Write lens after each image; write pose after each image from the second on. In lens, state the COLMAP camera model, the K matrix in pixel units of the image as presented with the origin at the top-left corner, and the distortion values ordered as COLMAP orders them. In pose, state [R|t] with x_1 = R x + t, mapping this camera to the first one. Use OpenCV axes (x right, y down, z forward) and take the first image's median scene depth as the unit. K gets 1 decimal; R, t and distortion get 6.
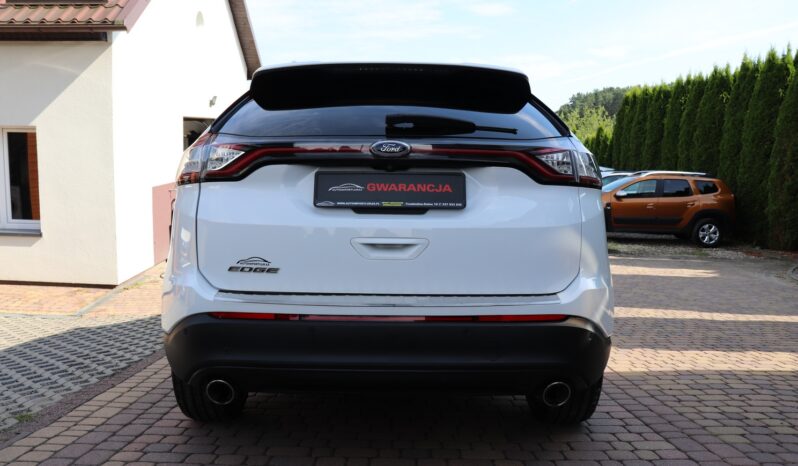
lens RADIAL K [[663.8, 0, 401.4], [0, 663.8, 231.0], [0, 0, 1]] dist [-0.165308, 0.133595]
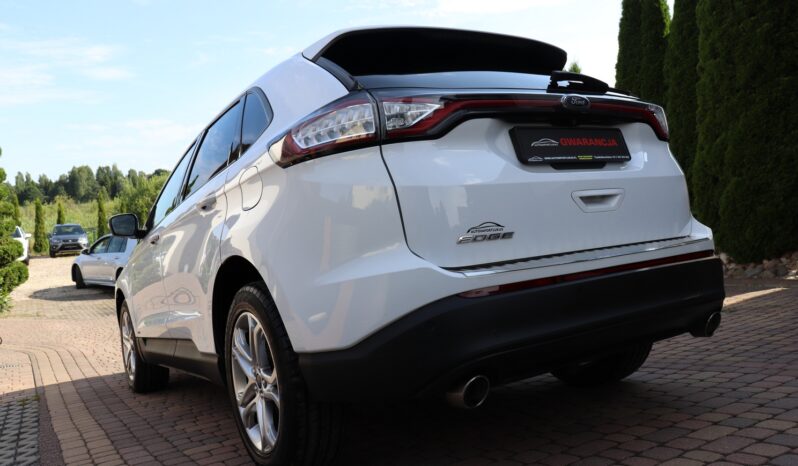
lens RADIAL K [[663.8, 0, 393.0], [0, 663.8, 221.8], [0, 0, 1]] dist [-0.165308, 0.133595]
pose [[0.854163, -0.083429, 0.513268, -0.751285], [0.134819, 0.988825, -0.063633, 0.075515], [-0.502224, 0.123551, 0.855866, 0.324410]]
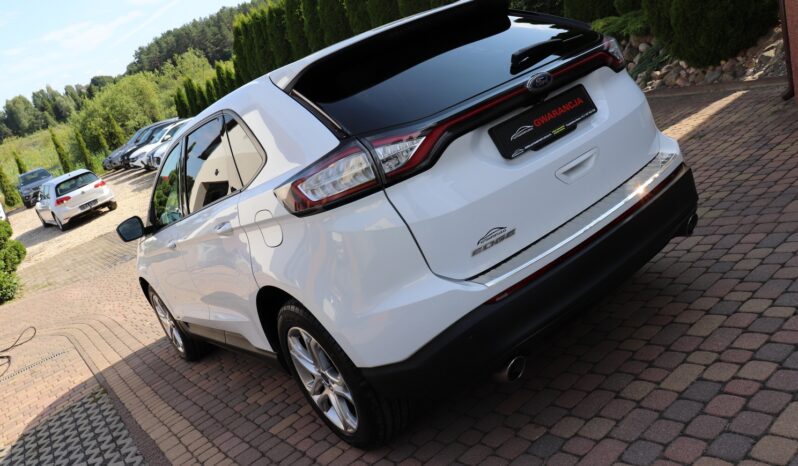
lens RADIAL K [[663.8, 0, 395.3], [0, 663.8, 226.4], [0, 0, 1]] dist [-0.165308, 0.133595]
pose [[0.762004, -0.431910, 0.482498, -0.788094], [0.391619, 0.900752, 0.187832, -0.200975], [-0.515737, 0.045827, 0.855520, 0.231479]]
